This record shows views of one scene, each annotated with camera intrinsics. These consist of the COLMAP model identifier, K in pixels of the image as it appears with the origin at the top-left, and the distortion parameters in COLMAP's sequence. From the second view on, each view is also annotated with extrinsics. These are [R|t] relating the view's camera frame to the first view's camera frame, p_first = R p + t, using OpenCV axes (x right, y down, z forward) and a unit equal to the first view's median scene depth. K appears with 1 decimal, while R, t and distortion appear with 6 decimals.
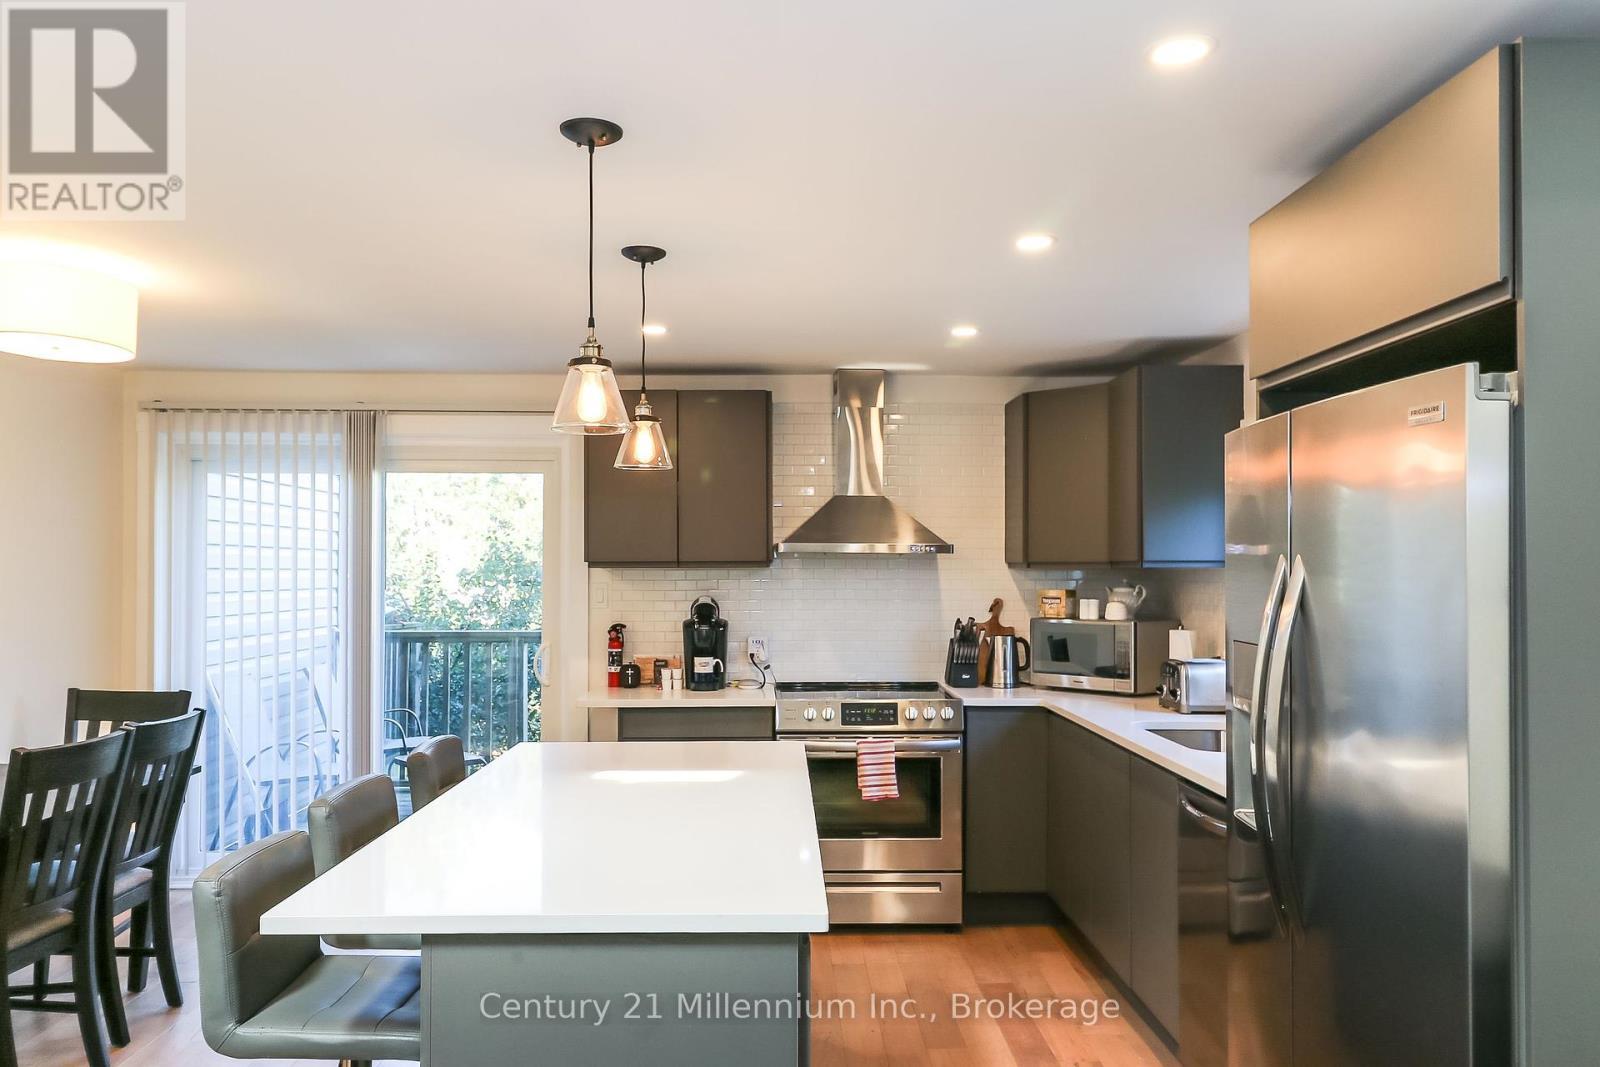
lens RADIAL K [[1216.7, 0, 786.7], [0, 1216.7, 543.3], [0, 0, 1]] dist [0.007034, -0.002510]
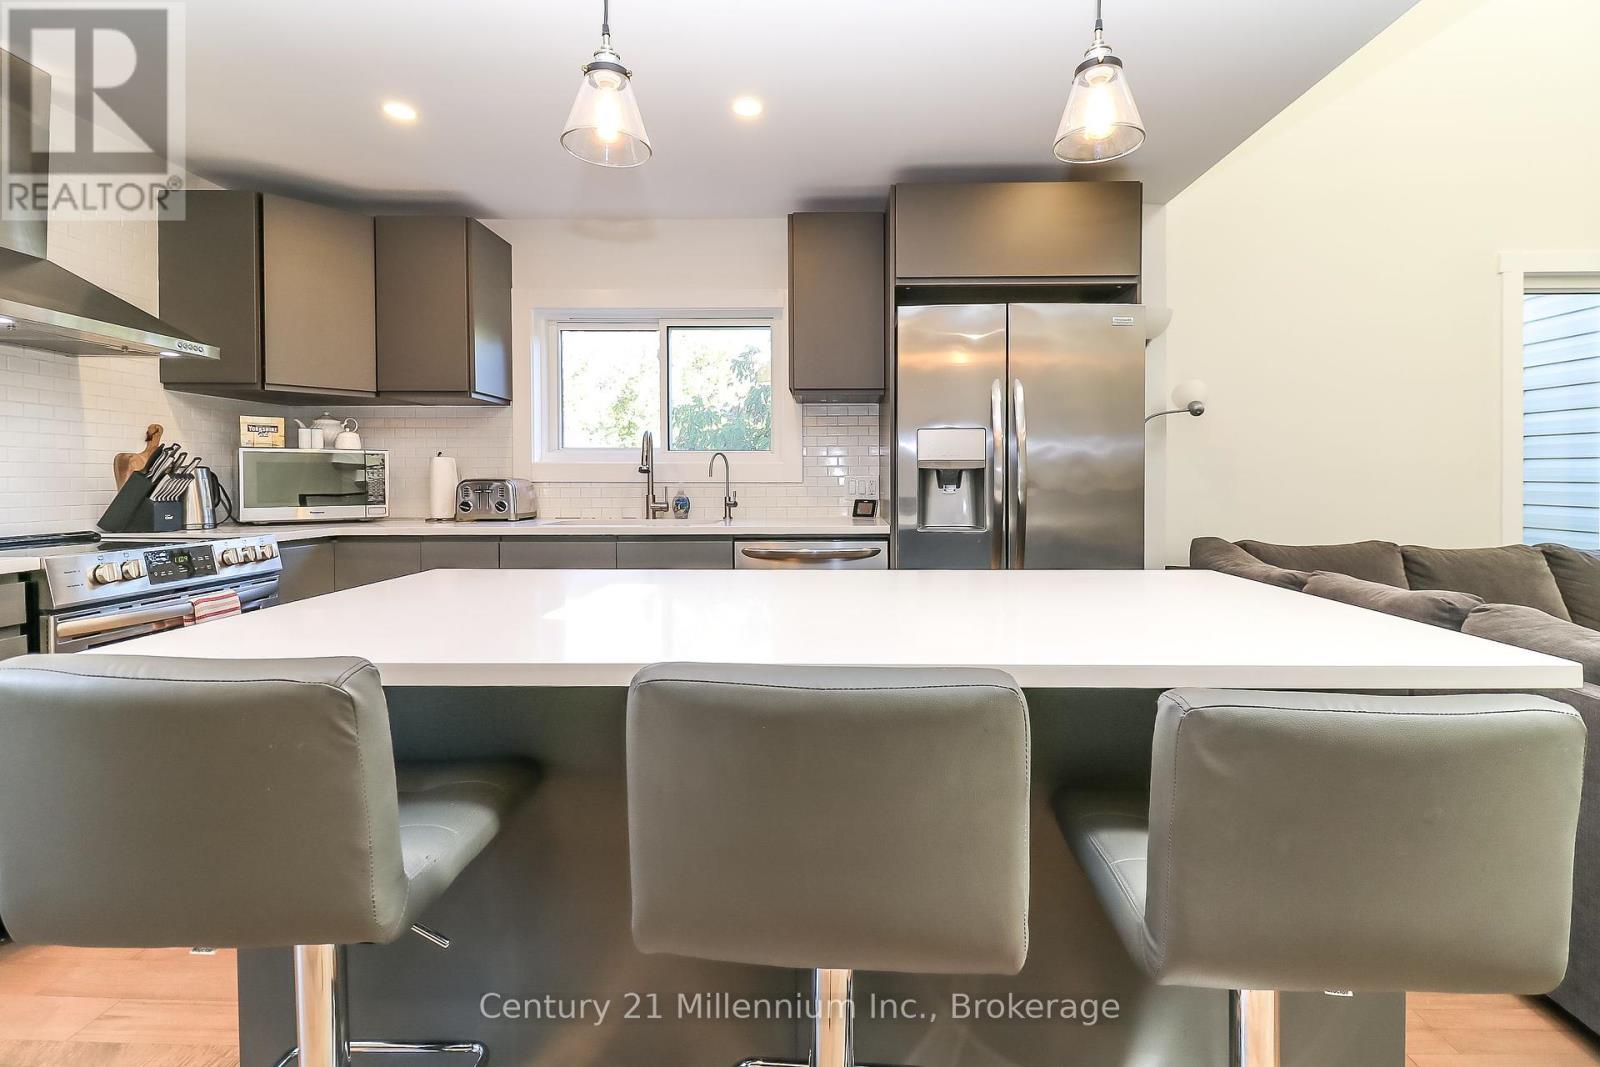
lens RADIAL K [[756.7, 0, 846.9], [0, 756.7, 476.8], [0, 0, 1]] dist [-0.000221, -0.006320]
pose [[0.026432, -0.003546, 0.999644, -0.345897], [-0.020672, 0.999778, 0.004093, 0.071791], [-0.999437, -0.020773, 0.026353, 0.545291]]
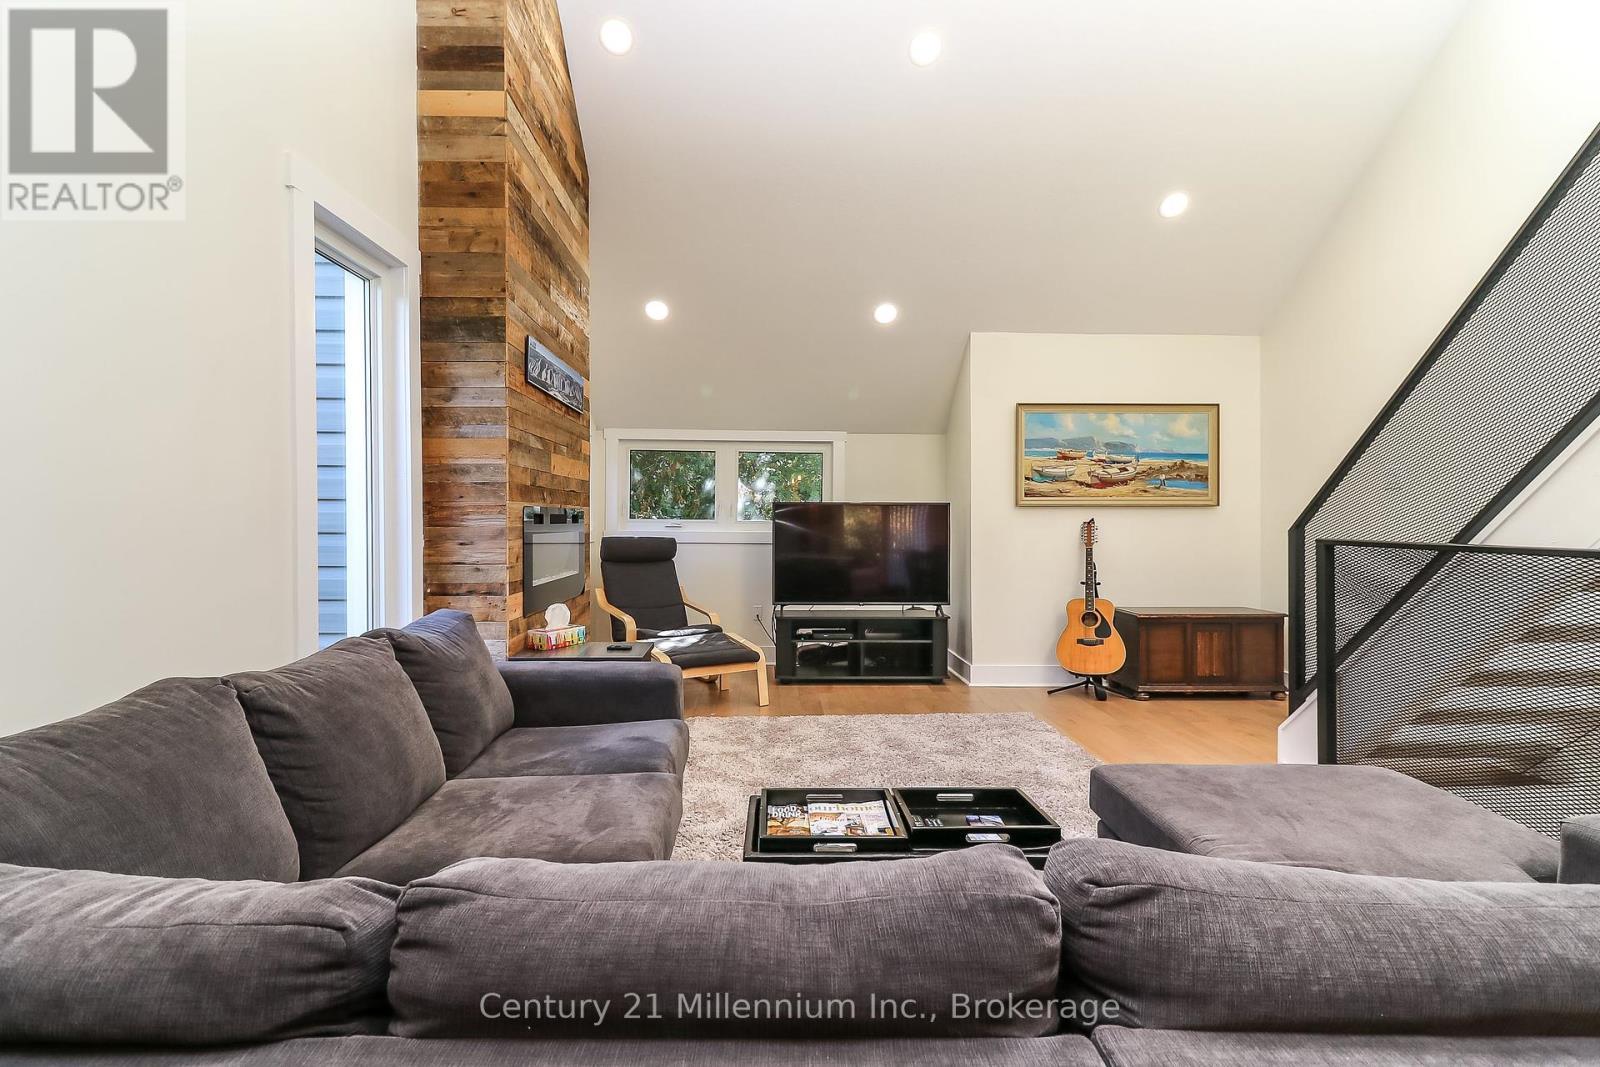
lens RADIAL K [[756.7, 0, 776.4], [0, 756.7, 532.4], [0, 0, 1]] dist [-0.000221, -0.006320]
pose [[-0.999942, -0.003192, -0.010302, 0.079849], [-0.003126, 0.999975, -0.006387, 0.067155], [0.010323, -0.006354, -0.999927, 0.388502]]
